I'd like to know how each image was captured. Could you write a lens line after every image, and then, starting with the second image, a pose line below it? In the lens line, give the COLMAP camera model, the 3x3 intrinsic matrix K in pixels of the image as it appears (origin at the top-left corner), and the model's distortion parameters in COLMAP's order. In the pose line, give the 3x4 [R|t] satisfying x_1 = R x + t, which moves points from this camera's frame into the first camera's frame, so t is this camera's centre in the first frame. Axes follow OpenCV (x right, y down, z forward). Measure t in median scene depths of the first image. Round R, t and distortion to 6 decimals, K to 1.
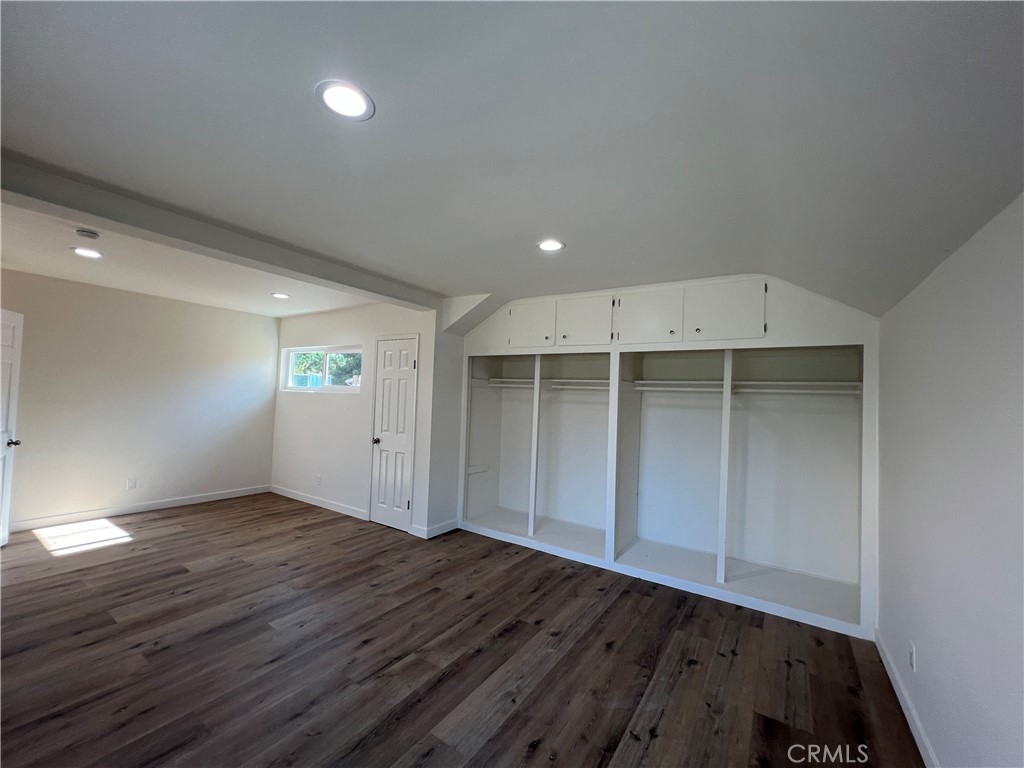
lens RADIAL K [[410.7, 0, 514.1], [0, 410.7, 386.6], [0, 0, 1]] dist [0.000574, 0.000402]
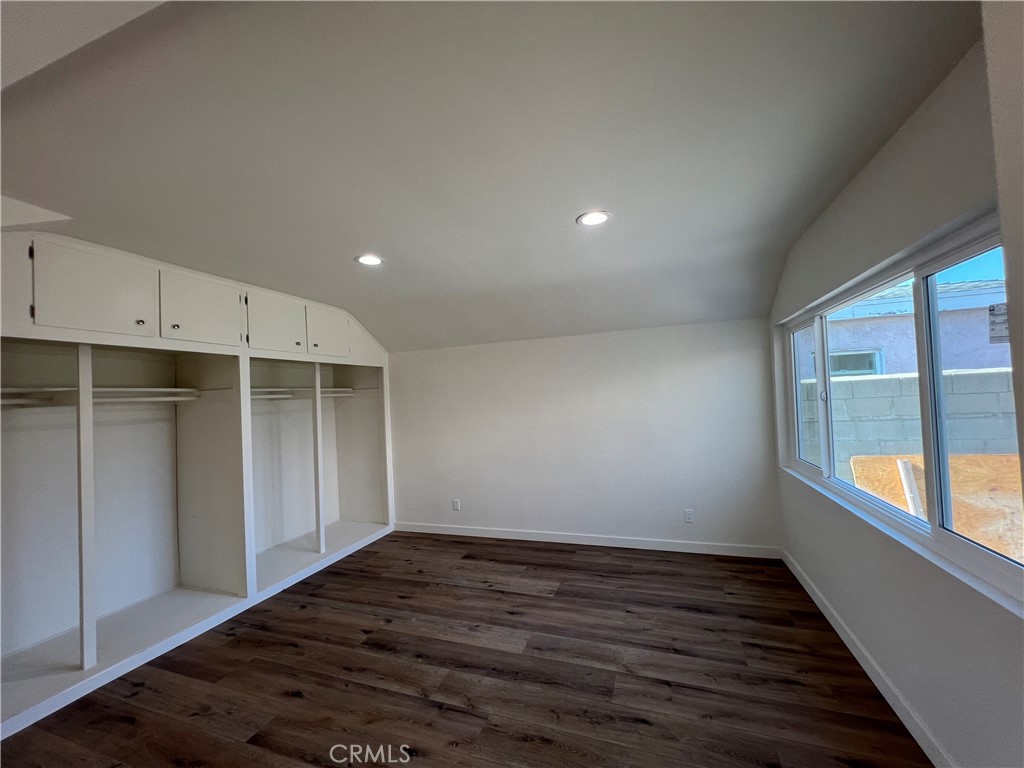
lens RADIAL K [[409.1, 0, 513.1], [0, 409.1, 385.9], [0, 0, 1]] dist [-0.001253, 0.000090]
pose [[-0.240895, -0.001670, 0.970550, -0.906659], [0.011996, 0.999917, 0.004698, -0.022887], [-0.970477, 0.012775, -0.240855, 0.813485]]
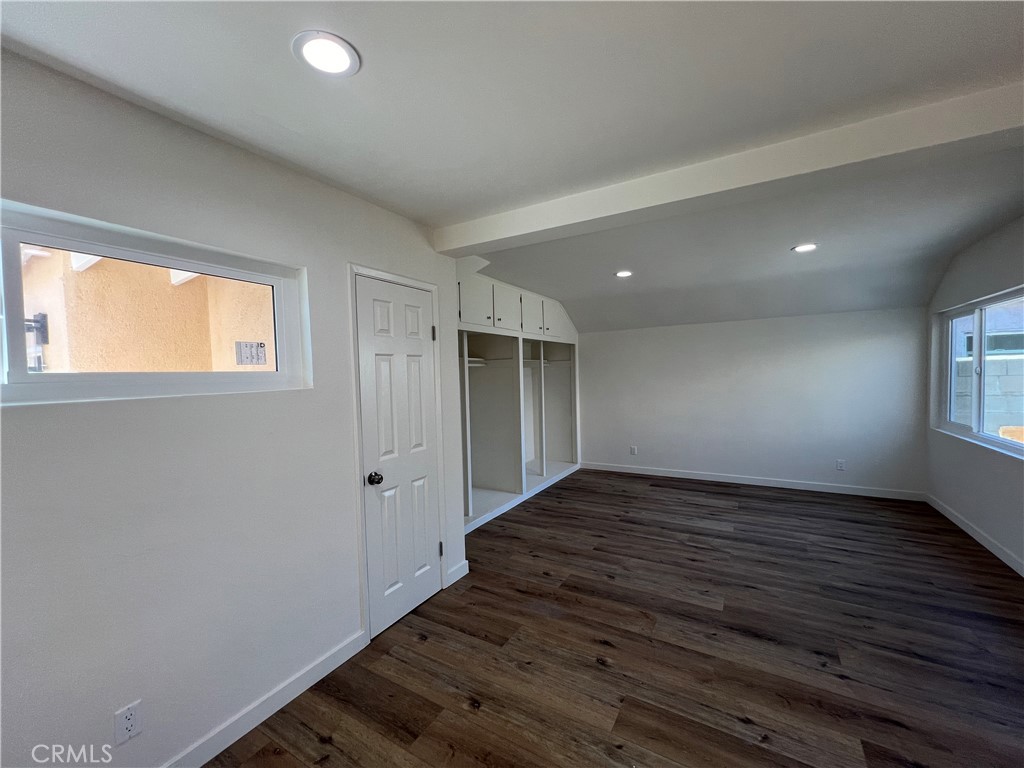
lens RADIAL K [[410.7, 0, 514.1], [0, 410.7, 386.6], [0, 0, 1]] dist [0.000574, 0.000402]
pose [[-0.055206, -0.068651, 0.996112, -1.321607], [-0.001163, 0.997637, 0.068692, -0.022390], [-0.998474, 0.002634, -0.055156, 1.353160]]
